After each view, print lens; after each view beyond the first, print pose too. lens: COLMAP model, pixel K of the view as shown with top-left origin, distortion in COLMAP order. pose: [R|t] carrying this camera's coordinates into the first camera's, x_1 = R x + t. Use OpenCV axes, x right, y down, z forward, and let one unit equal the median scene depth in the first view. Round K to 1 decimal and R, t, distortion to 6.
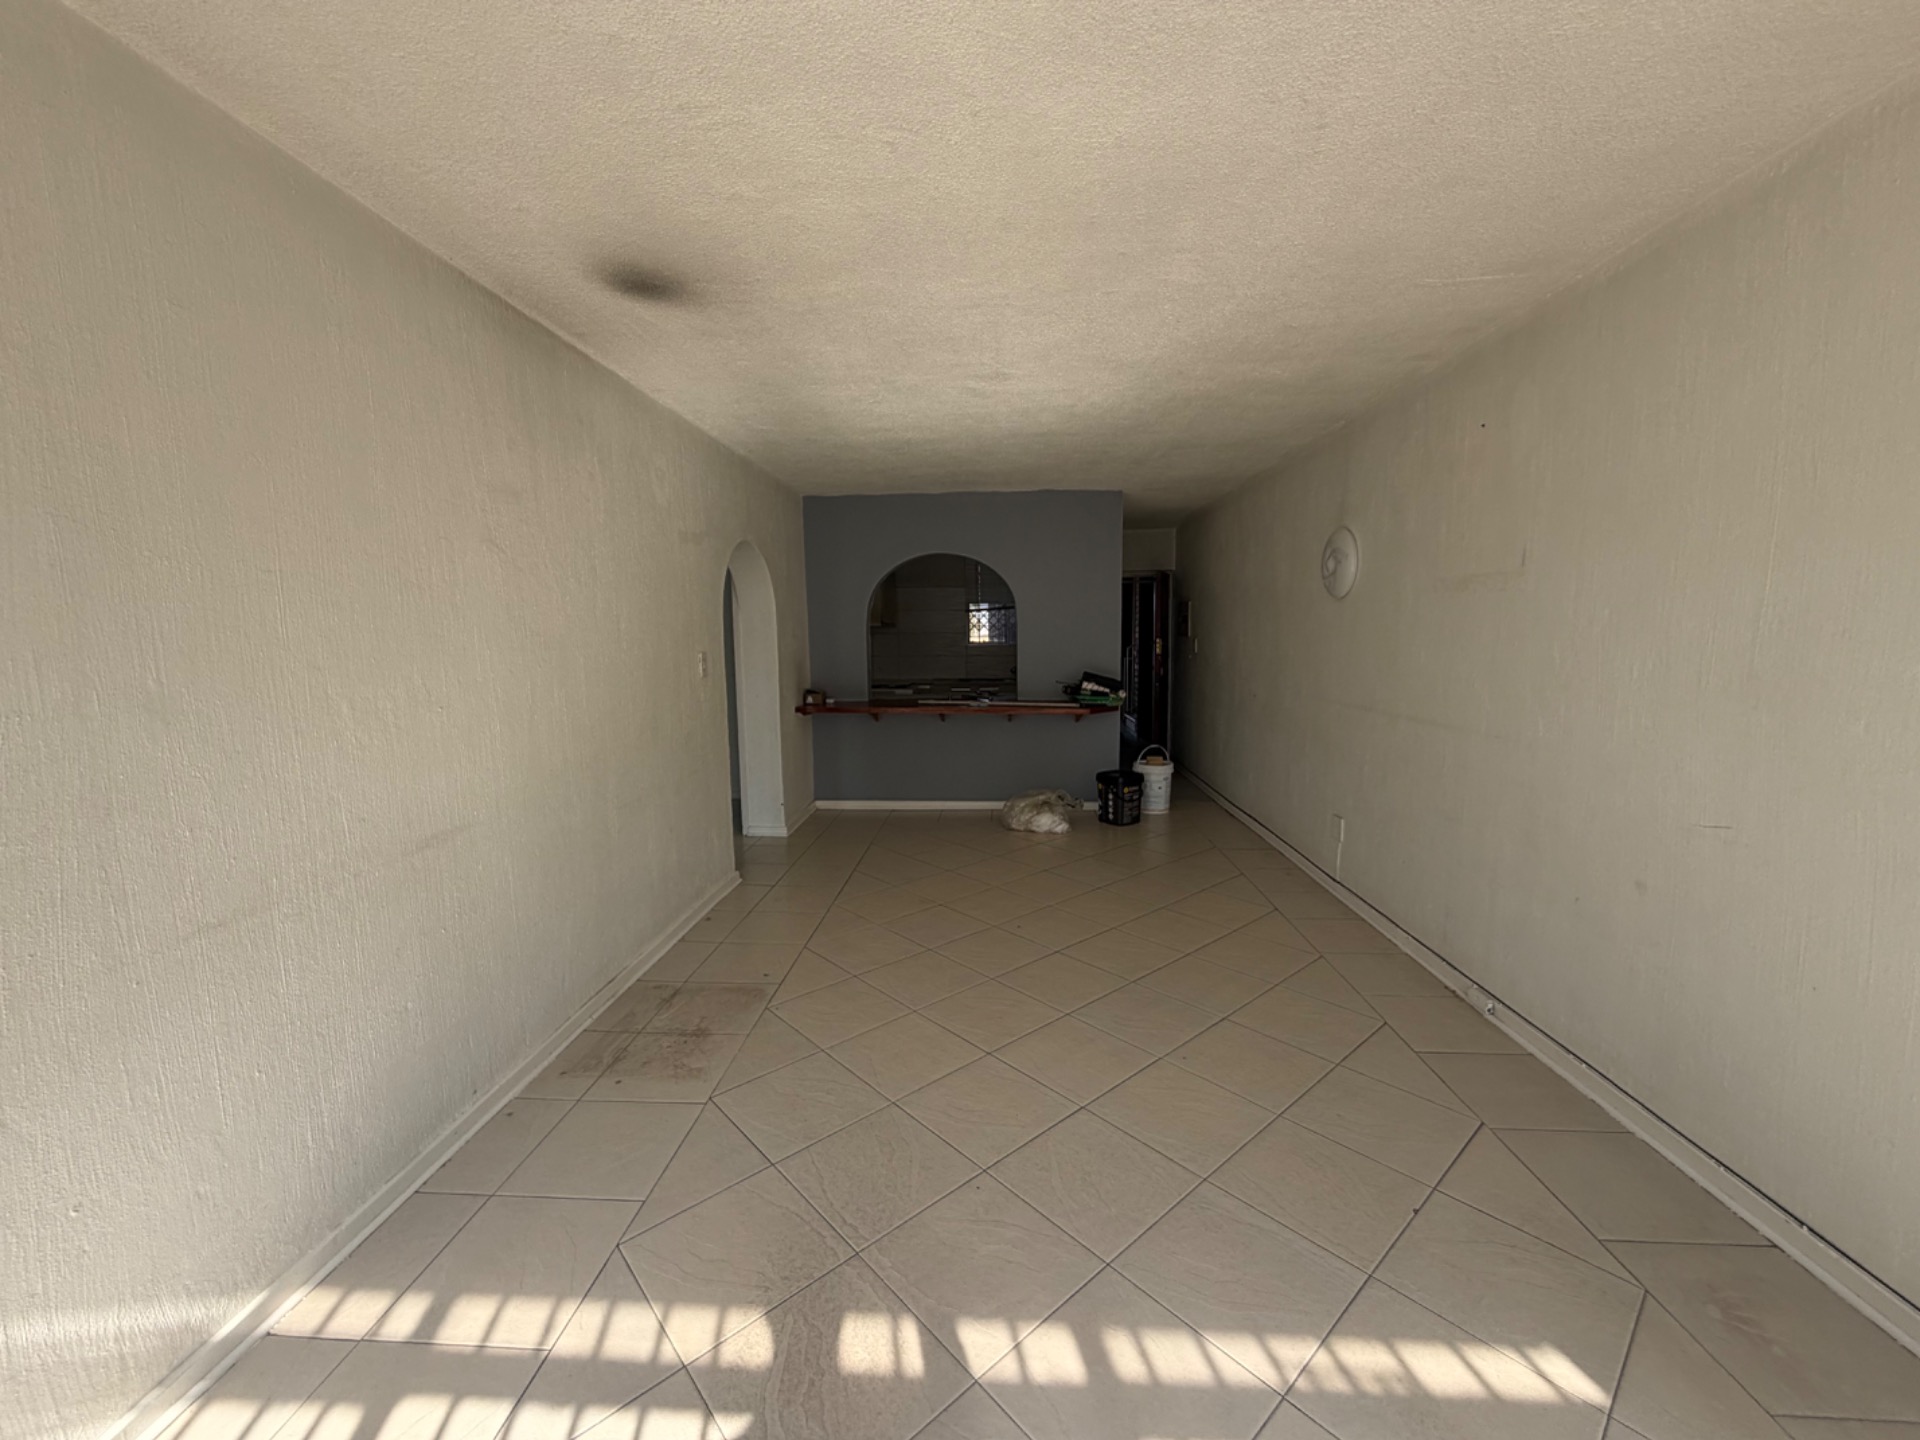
lens RADIAL K [[766.0, 0, 960.0], [0, 766.0, 720.0], [0, 0, 1]] dist [0.001306, -0.000091]
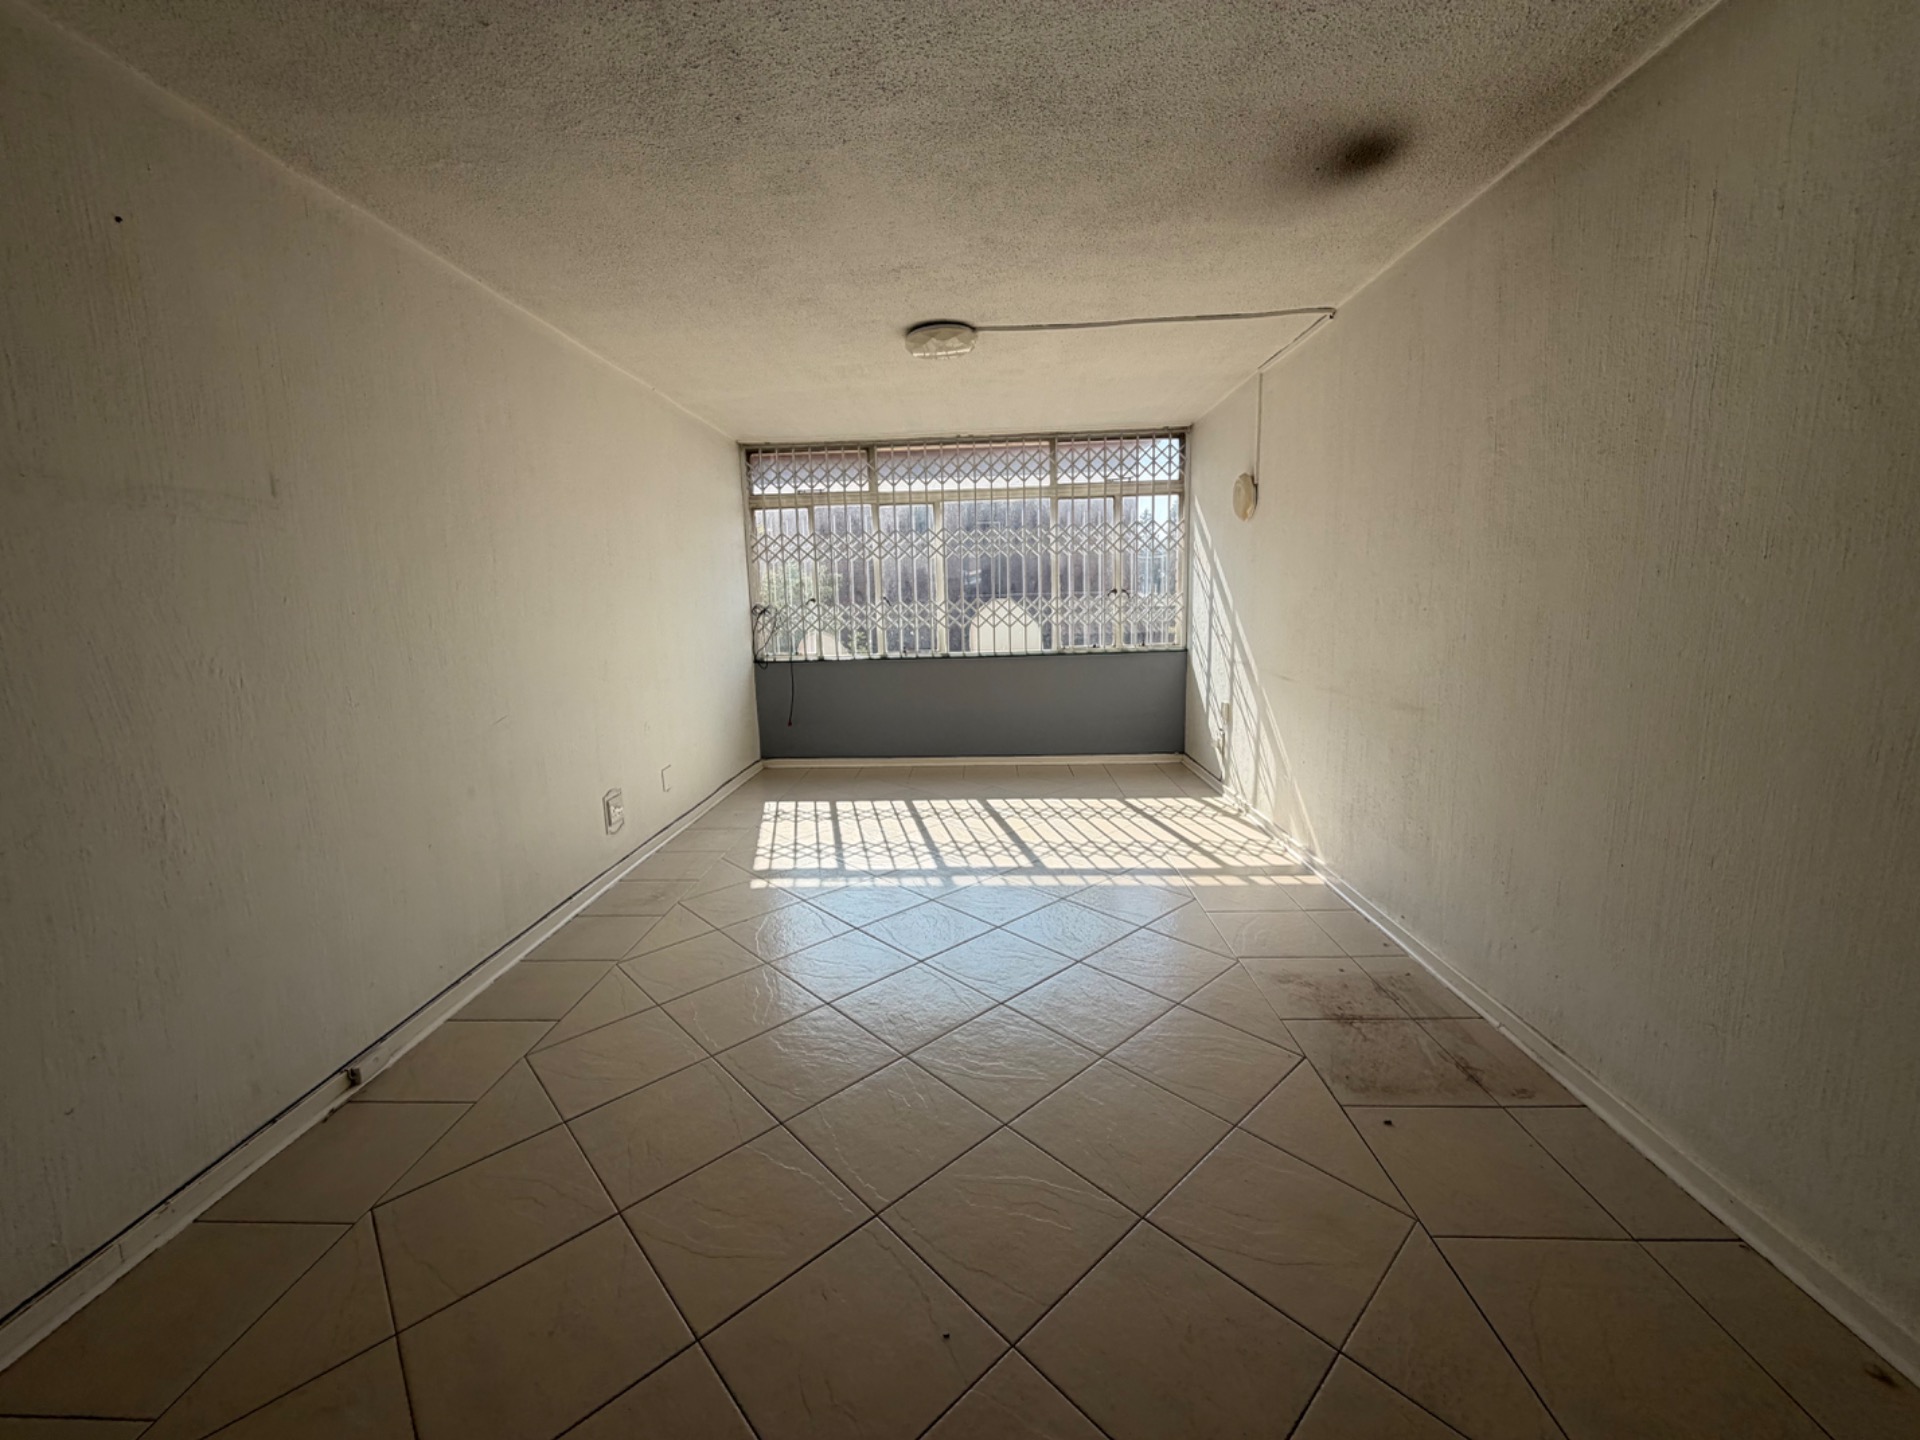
lens RADIAL K [[766.0, 0, 960.0], [0, 766.0, 720.0], [0, 0, 1]] dist [0.001306, -0.000091]
pose [[-0.998863, 0.043459, -0.019602, 0.104442], [0.036389, 0.960615, 0.275489, -0.195271], [0.030802, 0.274462, -0.961104, 2.032167]]
